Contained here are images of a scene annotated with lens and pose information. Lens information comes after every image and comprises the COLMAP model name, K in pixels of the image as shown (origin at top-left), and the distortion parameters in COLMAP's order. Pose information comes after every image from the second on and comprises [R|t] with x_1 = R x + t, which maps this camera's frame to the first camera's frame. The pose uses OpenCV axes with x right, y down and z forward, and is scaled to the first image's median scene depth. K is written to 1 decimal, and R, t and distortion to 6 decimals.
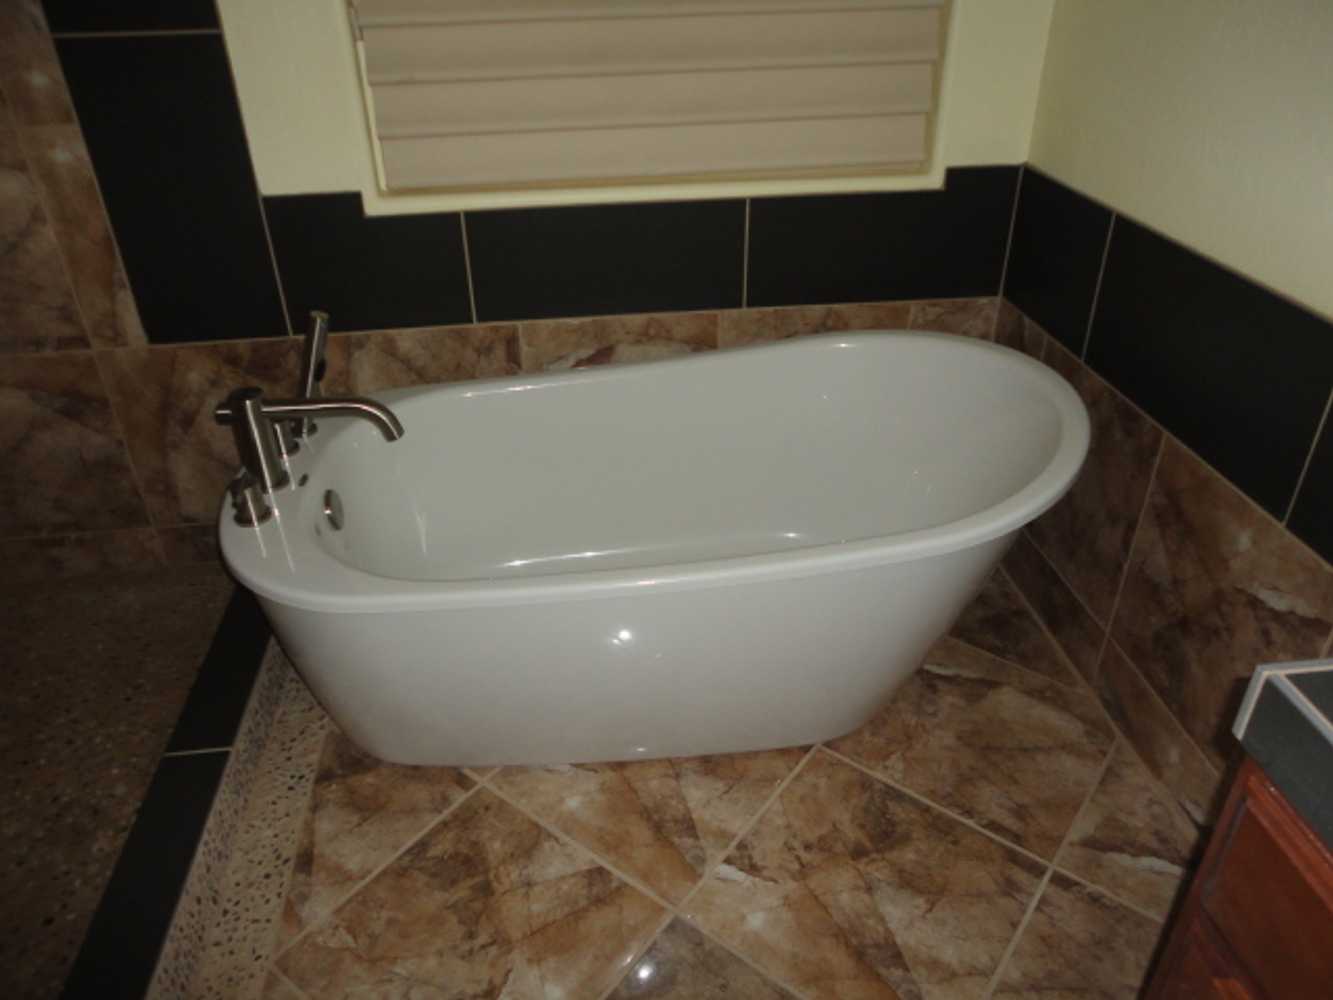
lens RADIAL K [[962.3, 0, 666.8], [0, 962.3, 482.1], [0, 0, 1]] dist [0.001087, -0.005404]
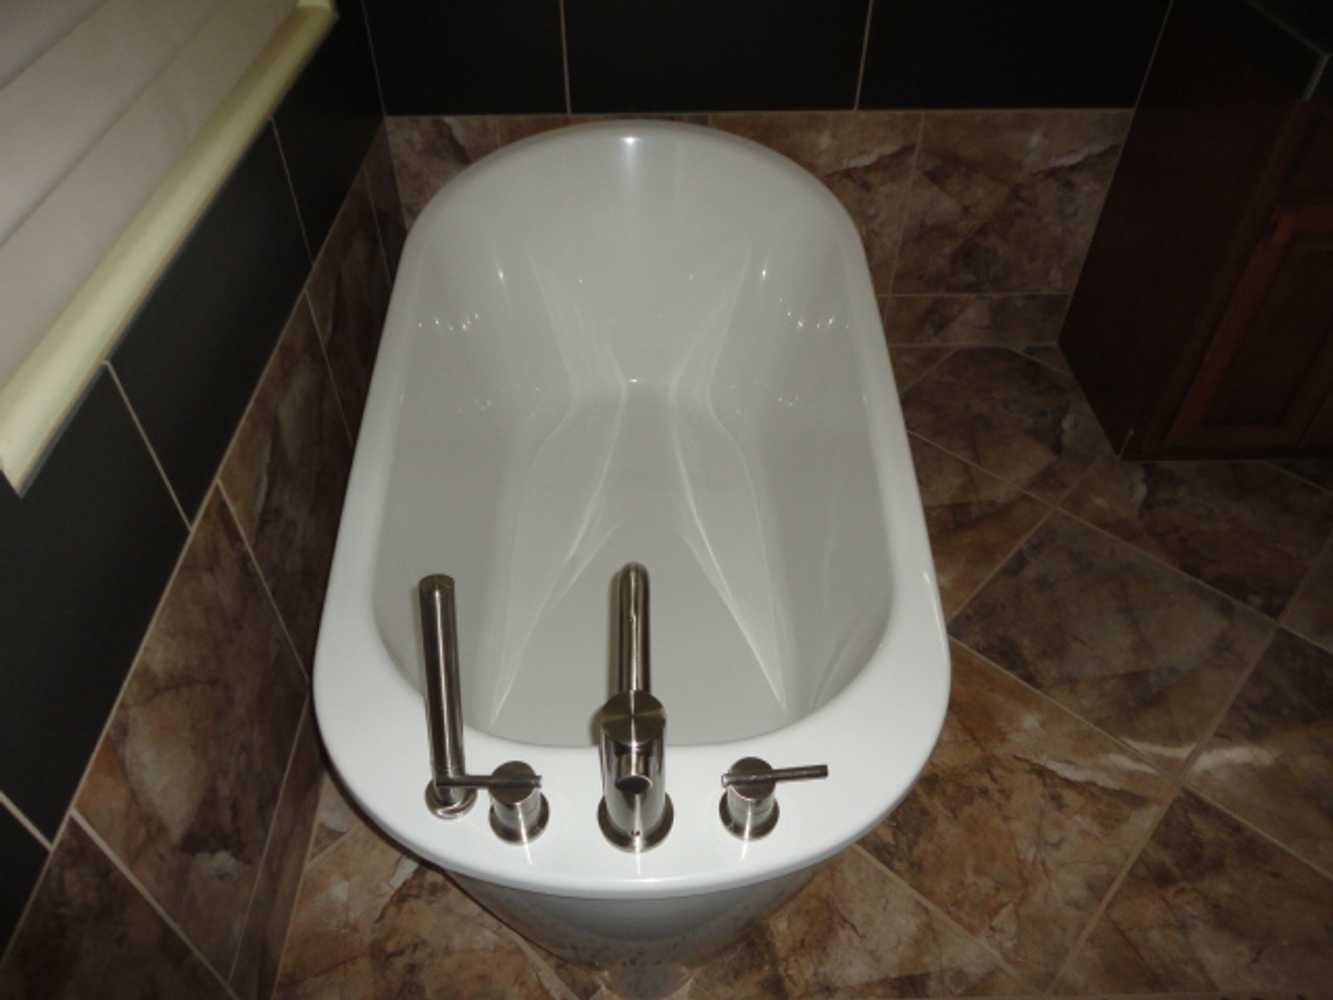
lens RADIAL K [[962.3, 0, 666.8], [0, 962.3, 482.1], [0, 0, 1]] dist [0.001087, -0.005404]
pose [[0.107050, -0.677047, 0.728112, -0.612336], [0.510830, 0.665726, 0.543931, -0.384031], [-0.852990, 0.313714, 0.417122, 0.608950]]
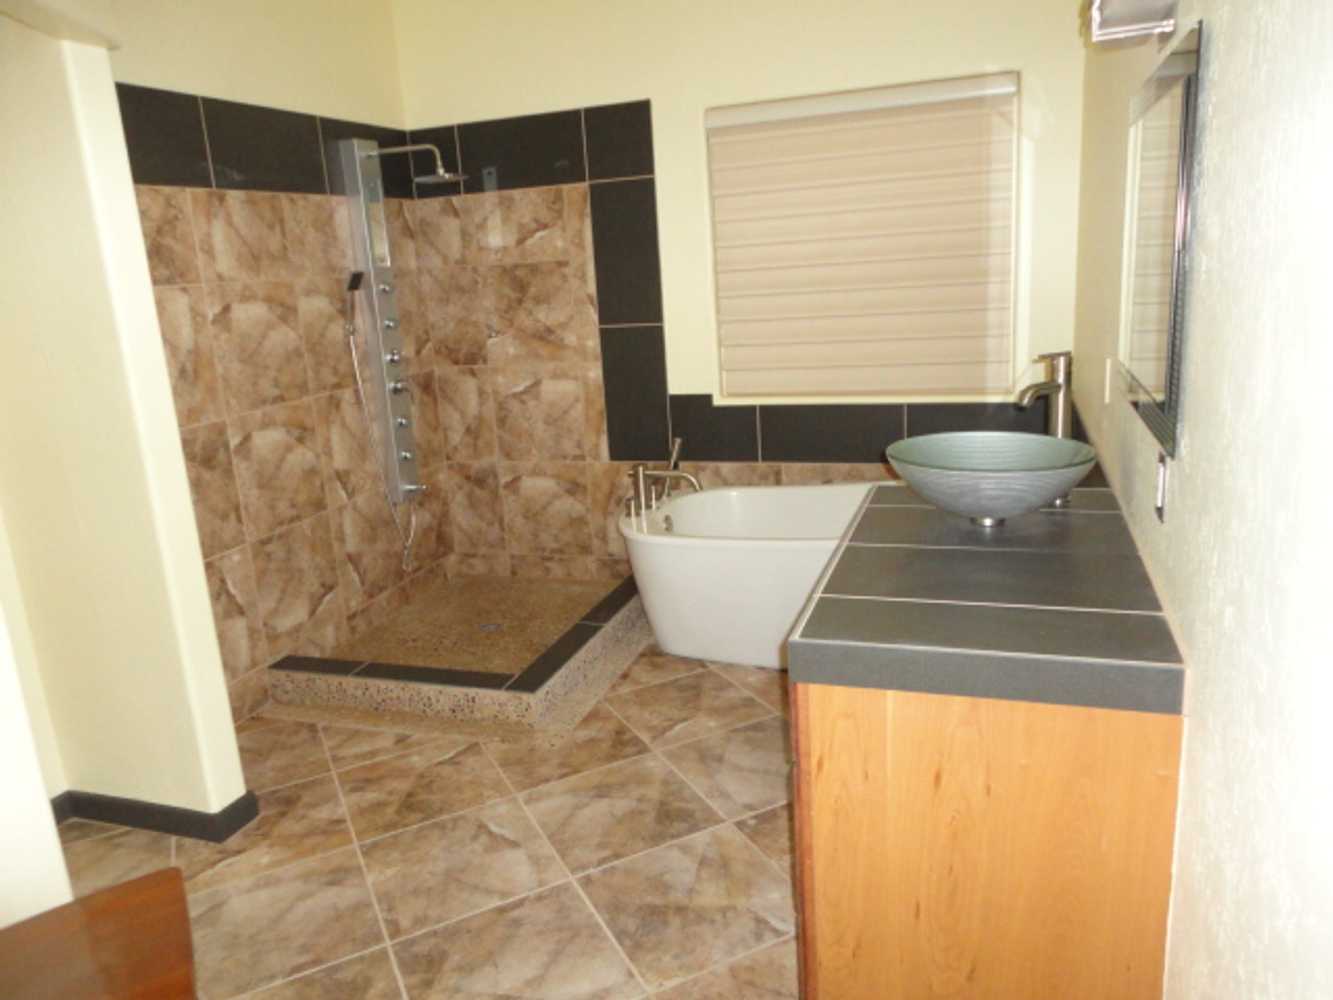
lens RADIAL K [[953.5, 0, 660.9], [0, 953.5, 478.1], [0, 0, 1]] dist [-0.017477, -0.002948]
pose [[0.895609, 0.059849, -0.440798, 0.533741], [-0.185487, 0.950899, -0.247762, 0.429248], [0.404326, 0.303660, 0.862735, -0.819278]]
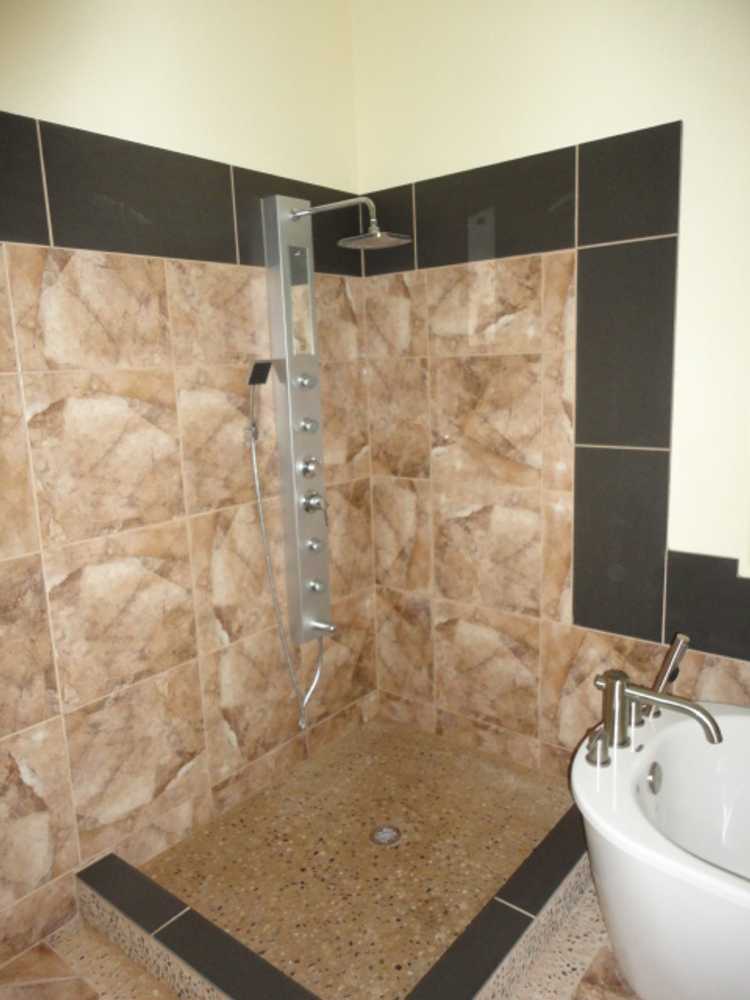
lens RADIAL K [[715.3, 0, 377.6], [0, 715.3, 487.3], [0, 0, 1]] dist [-0.017477, -0.002948]
pose [[0.691297, 0.117469, -0.712959, 0.046149], [-0.352225, 0.916312, -0.190550, -0.016925], [0.630909, 0.382848, 0.674819, -0.071148]]
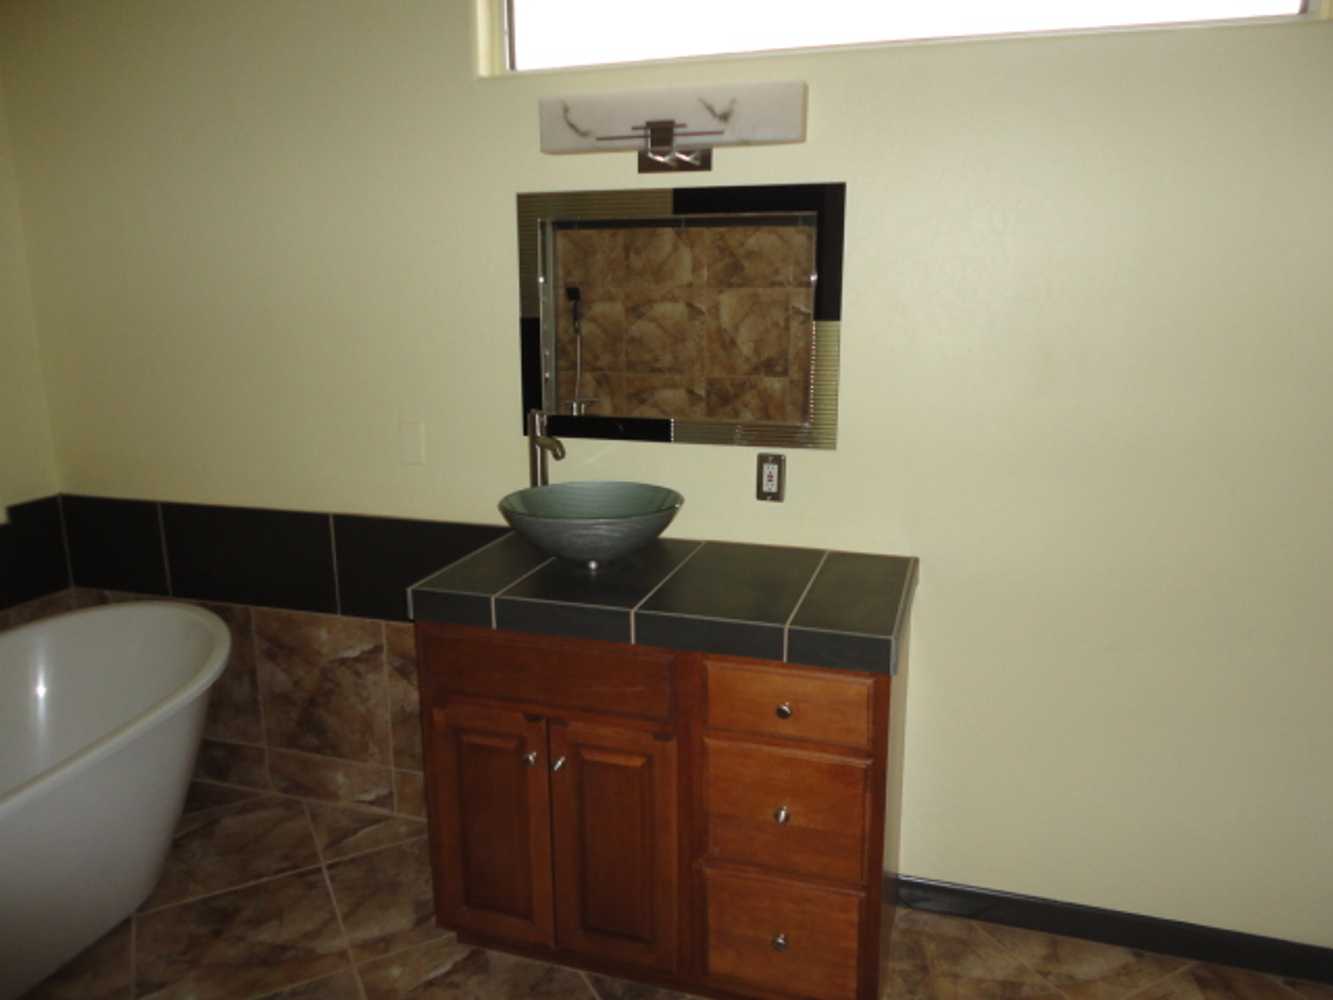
lens RADIAL K [[953.5, 0, 660.9], [0, 953.5, 478.1], [0, 0, 1]] dist [-0.017477, -0.002948]
pose [[0.410968, -0.176037, 0.894492, -0.573658], [0.471637, 0.880726, -0.043363, 0.143407], [-0.780169, 0.439697, 0.444976, -0.365719]]
